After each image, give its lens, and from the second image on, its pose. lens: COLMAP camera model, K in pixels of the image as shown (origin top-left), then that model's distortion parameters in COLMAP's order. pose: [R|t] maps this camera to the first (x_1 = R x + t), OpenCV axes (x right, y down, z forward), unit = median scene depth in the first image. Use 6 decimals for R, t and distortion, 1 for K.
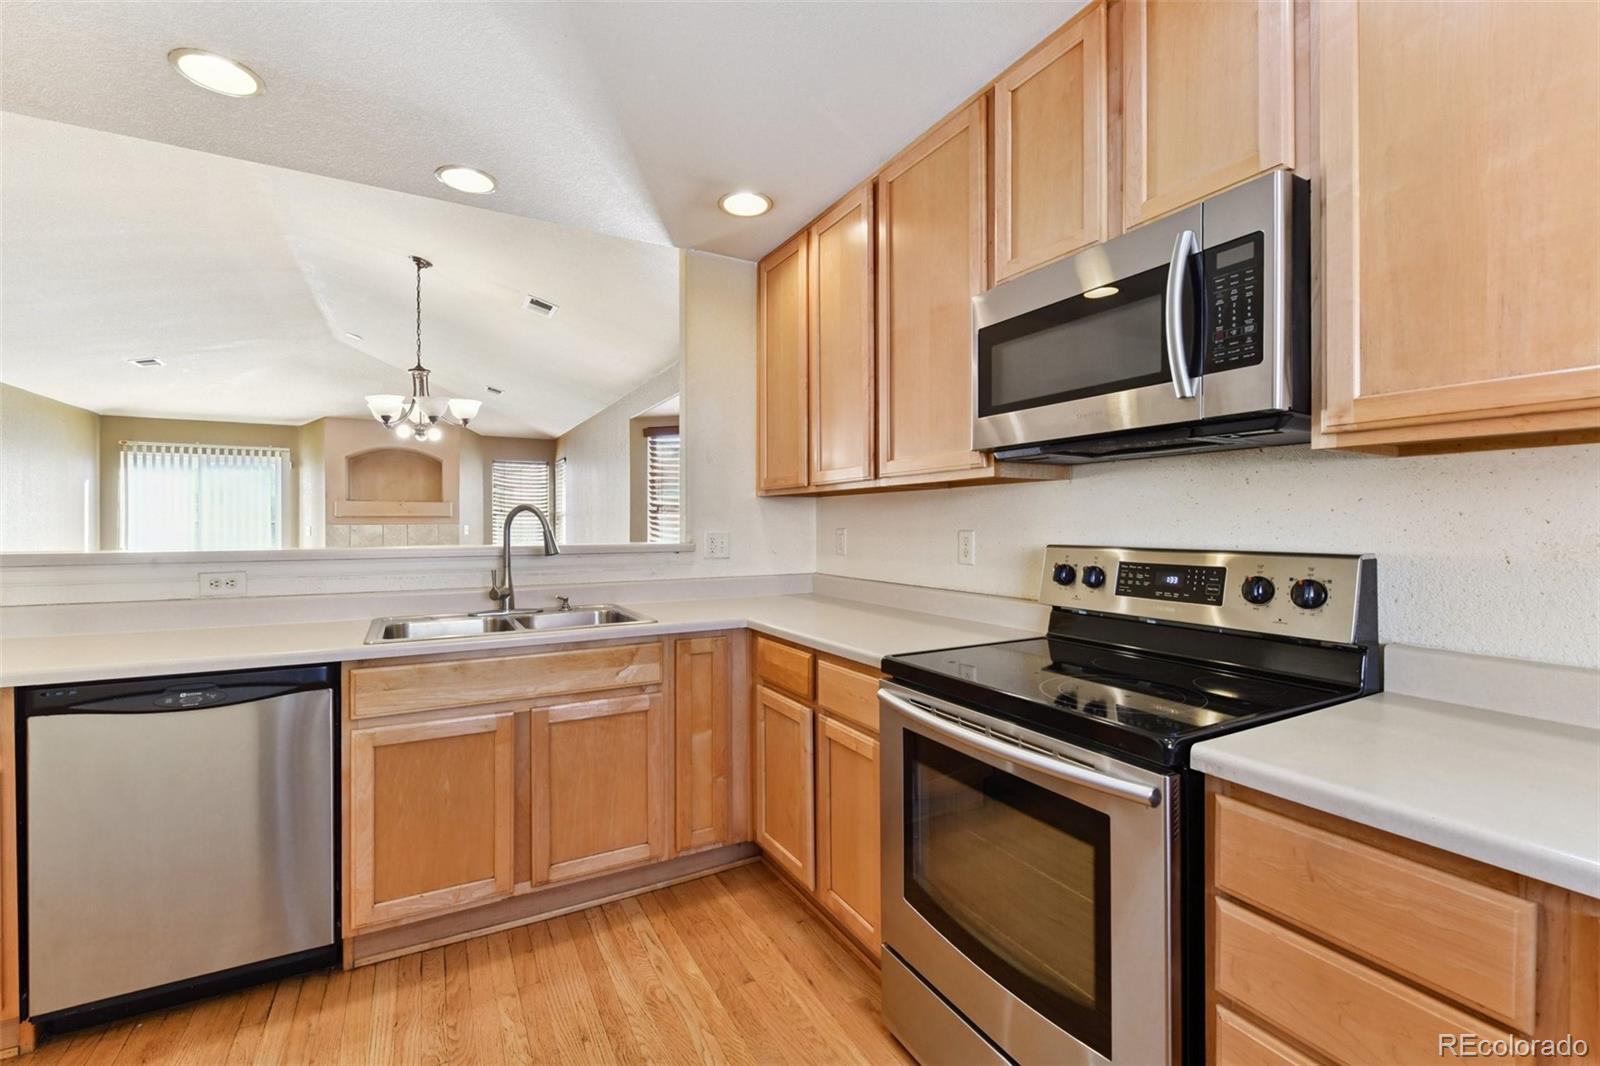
lens RADIAL K [[694.7, 0, 805.8], [0, 694.7, 523.4], [0, 0, 1]] dist [0.004538, -0.002096]
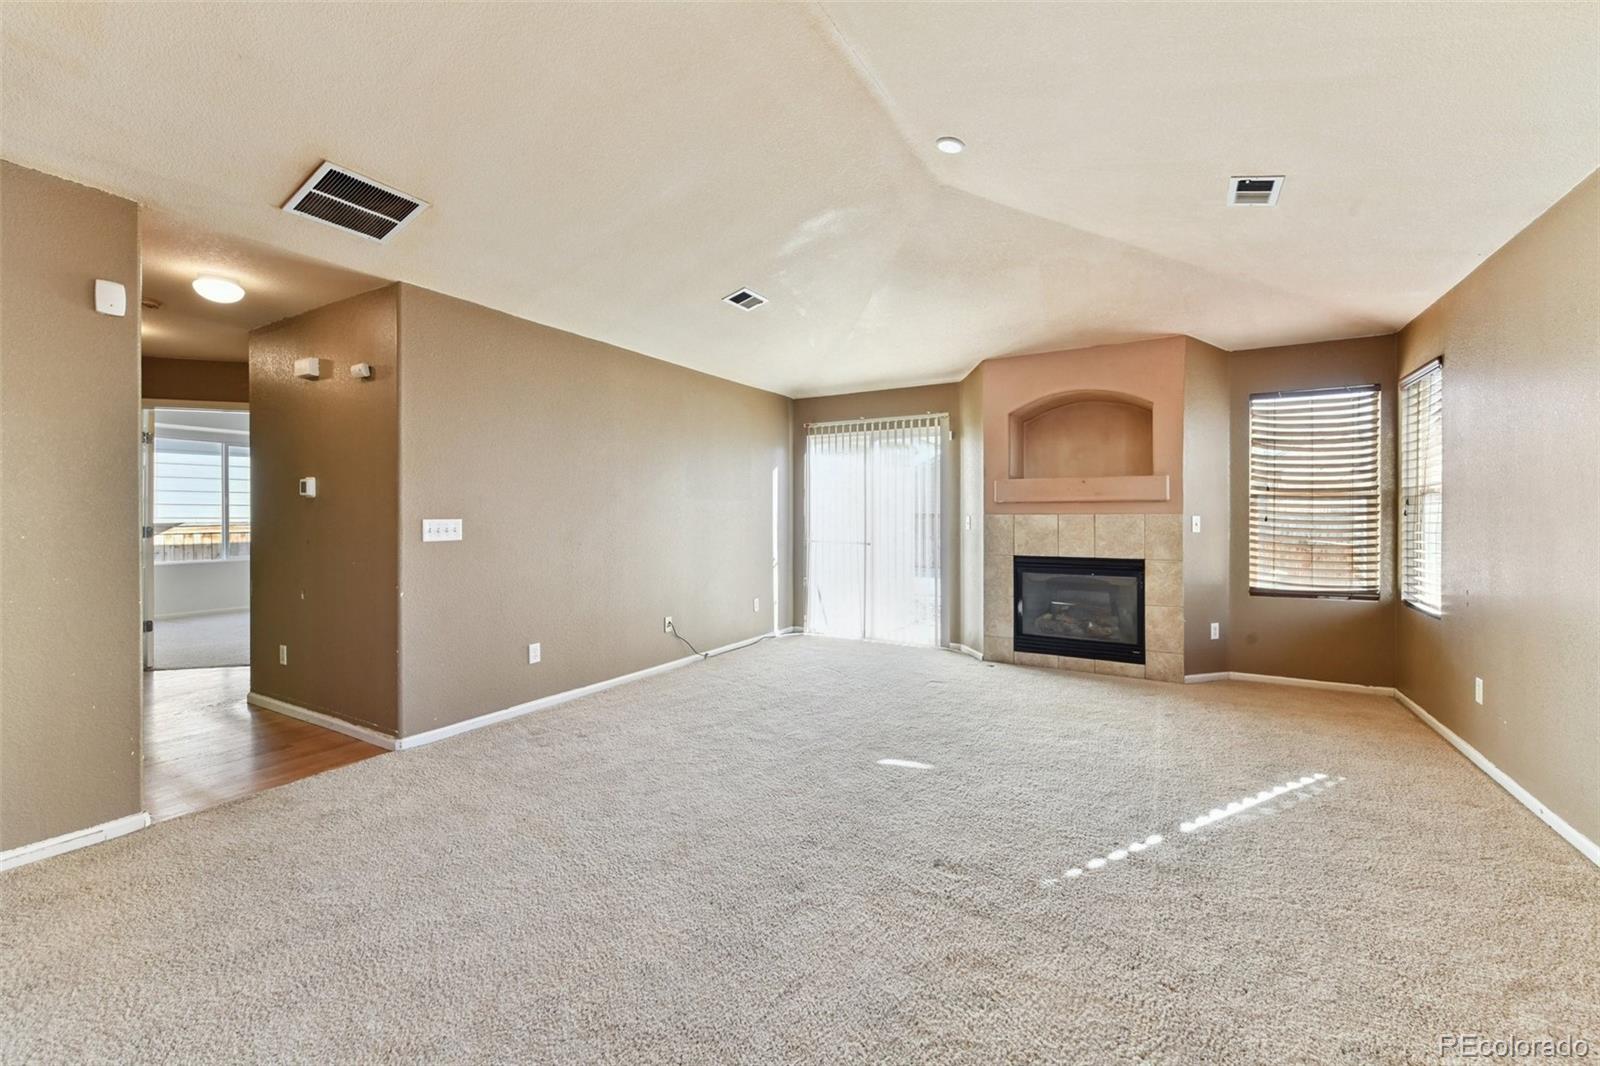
lens RADIAL K [[633.4, 0, 804.7], [0, 633.4, 518.3], [0, 0, 1]] dist [0.007223, -0.002486]
pose [[0.521567, 0.006662, -0.853184, -0.875688], [0.001361, 0.999962, 0.008640, -0.000551], [0.853209, -0.005667, 0.521538, 1.874479]]
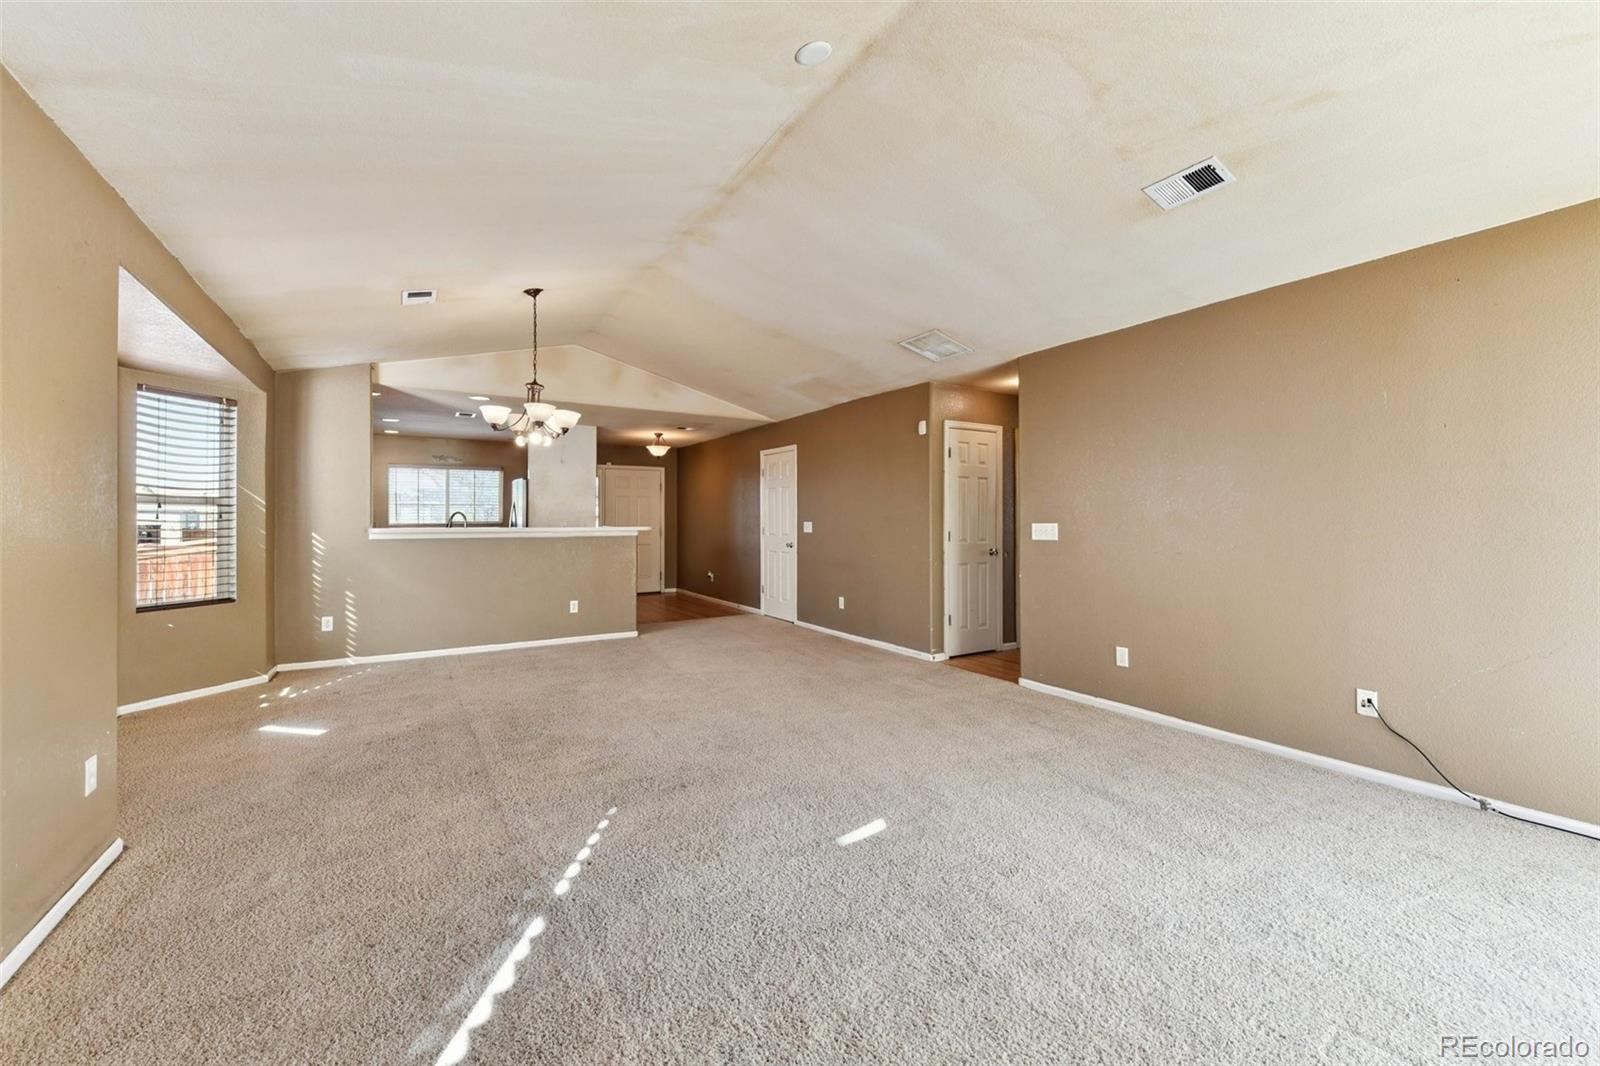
lens RADIAL K [[633.4, 0, 799.4], [0, 633.4, 514.0], [0, 0, 1]] dist [0.007223, -0.002486]
pose [[-0.998678, 0.006987, -0.050920, -1.760577], [0.007780, 0.999851, -0.015383, 0.009230], [0.050805, -0.015758, -0.998584, 3.845401]]
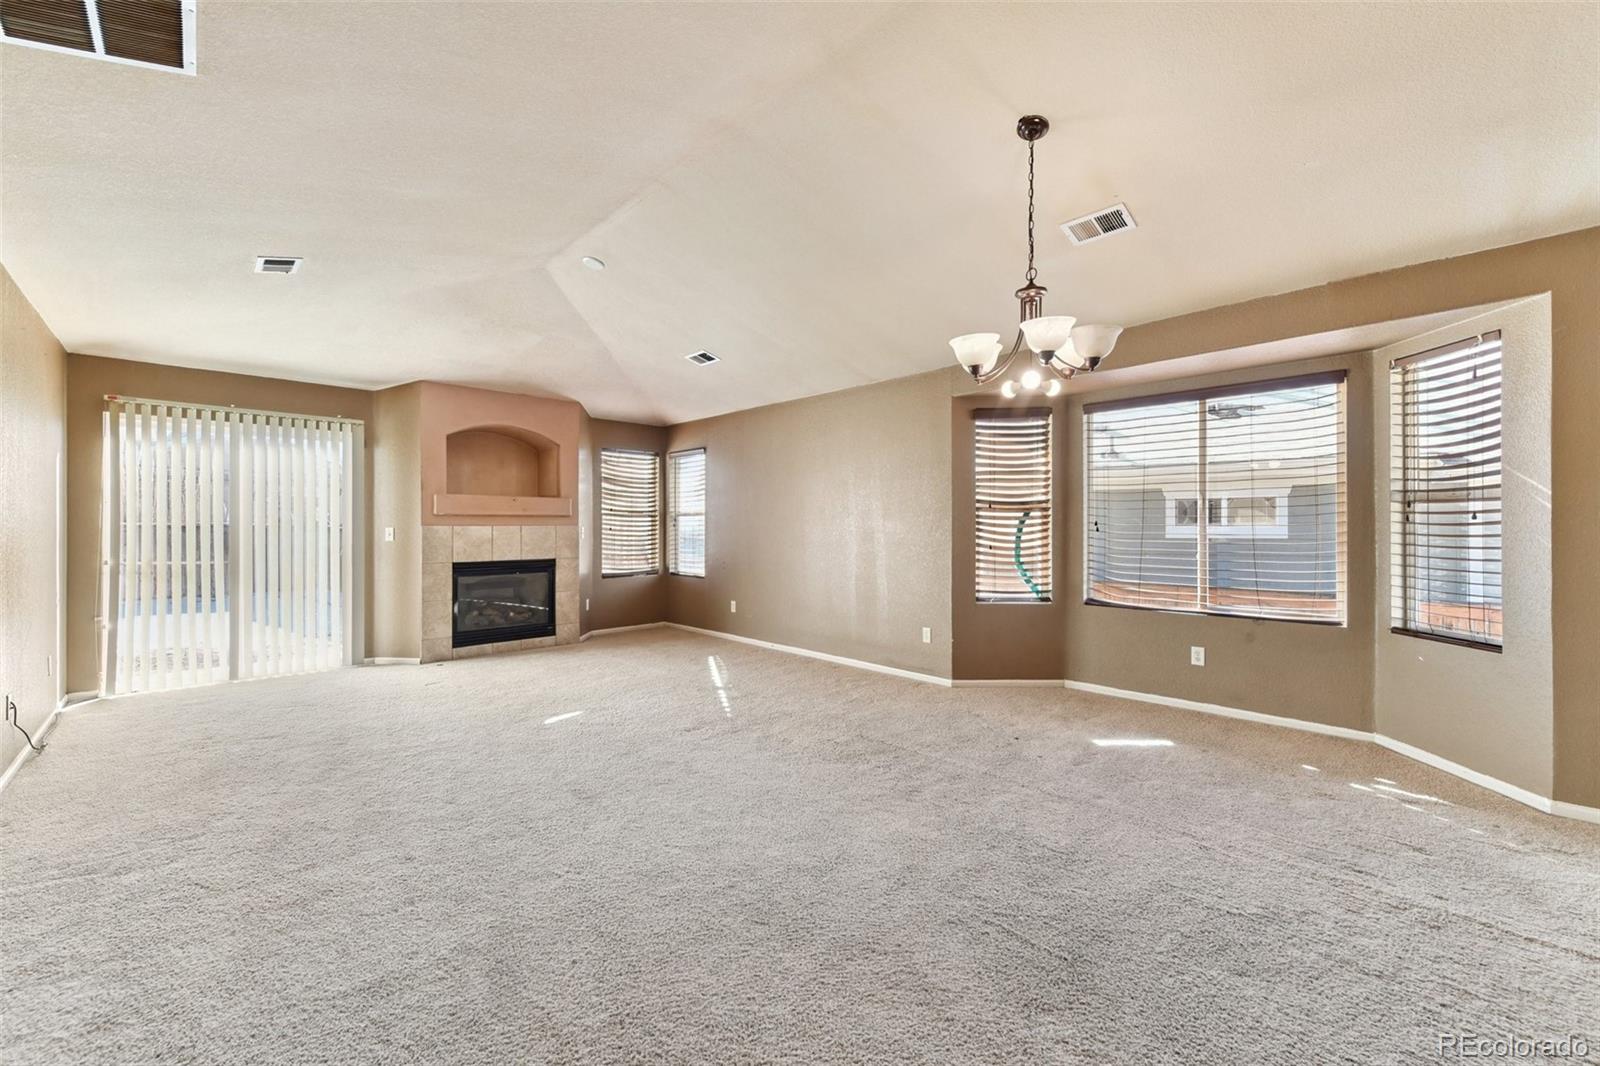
lens RADIAL K [[633.4, 0, 804.3], [0, 633.4, 525.3], [0, 0, 1]] dist [0.007223, -0.002486]
pose [[0.964917, 0.003871, 0.262527, -1.733970], [-0.004460, 0.999989, 0.001646, -0.005591], [-0.262518, -0.002759, 0.964923, 0.876191]]
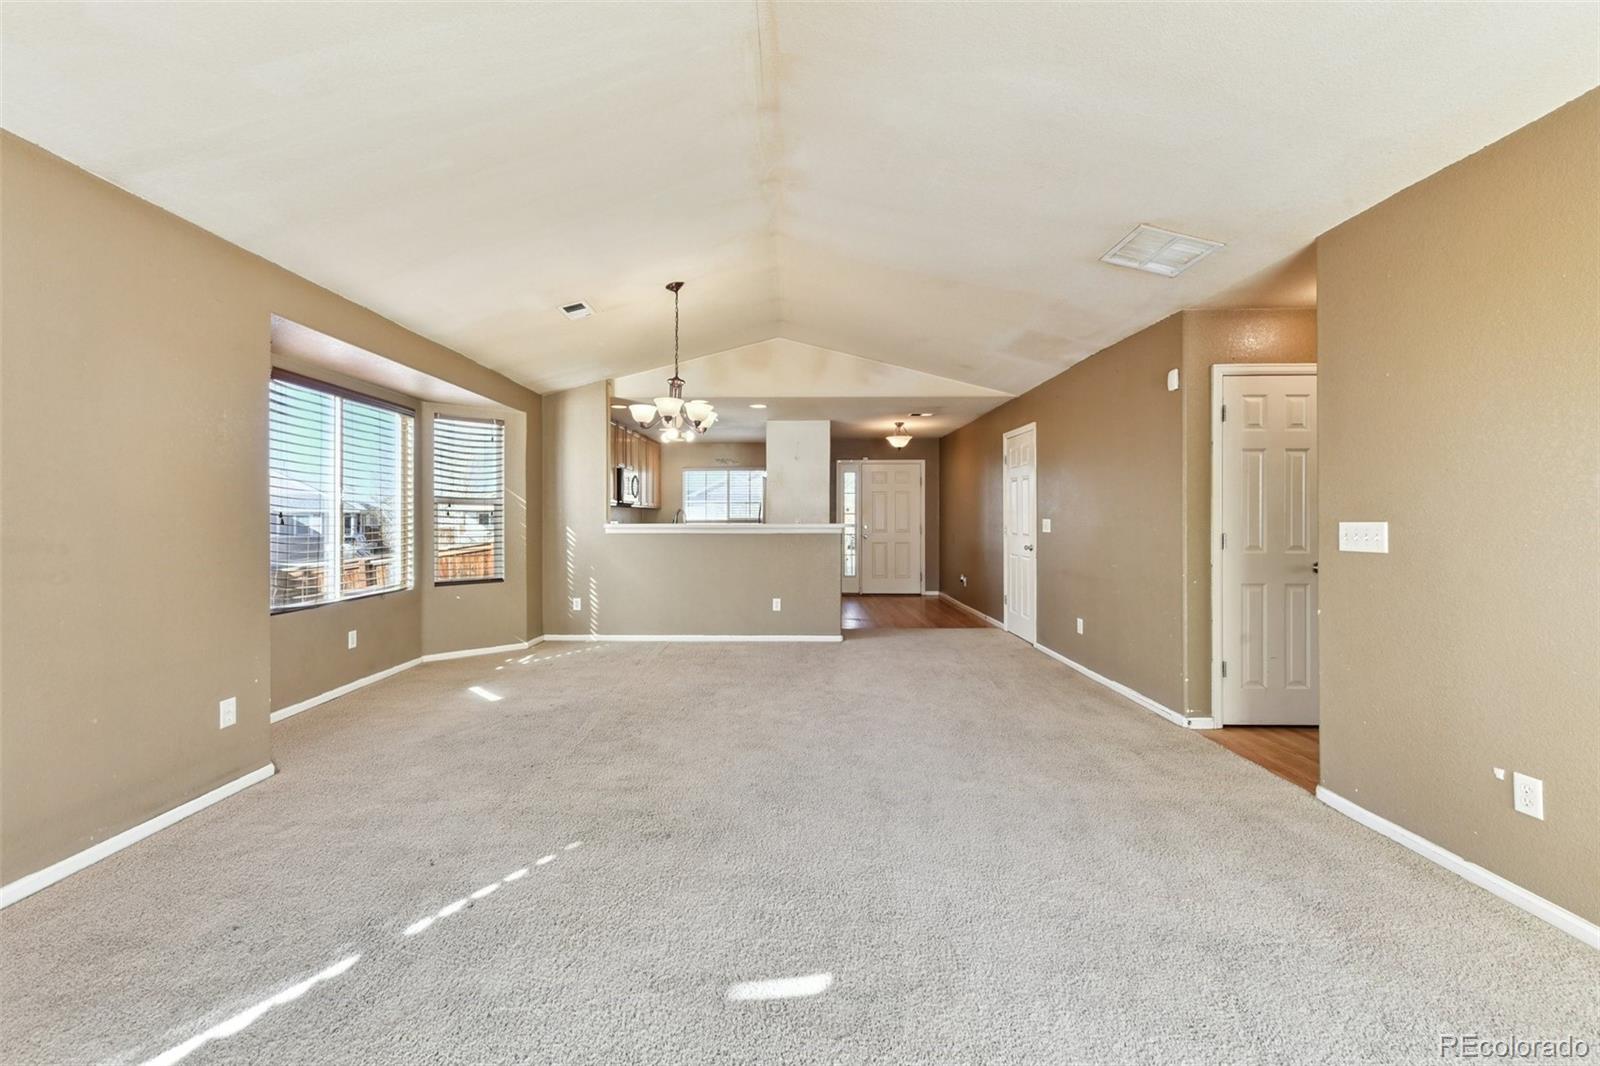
lens RADIAL K [[633.4, 0, 780.5], [0, 633.4, 517.0], [0, 0, 1]] dist [0.007223, -0.002486]
pose [[-0.870034, 0.006868, 0.492944, -2.279402], [0.002791, 0.999956, -0.009006, 0.011842], [-0.492984, -0.006460, -0.870014, 3.387749]]
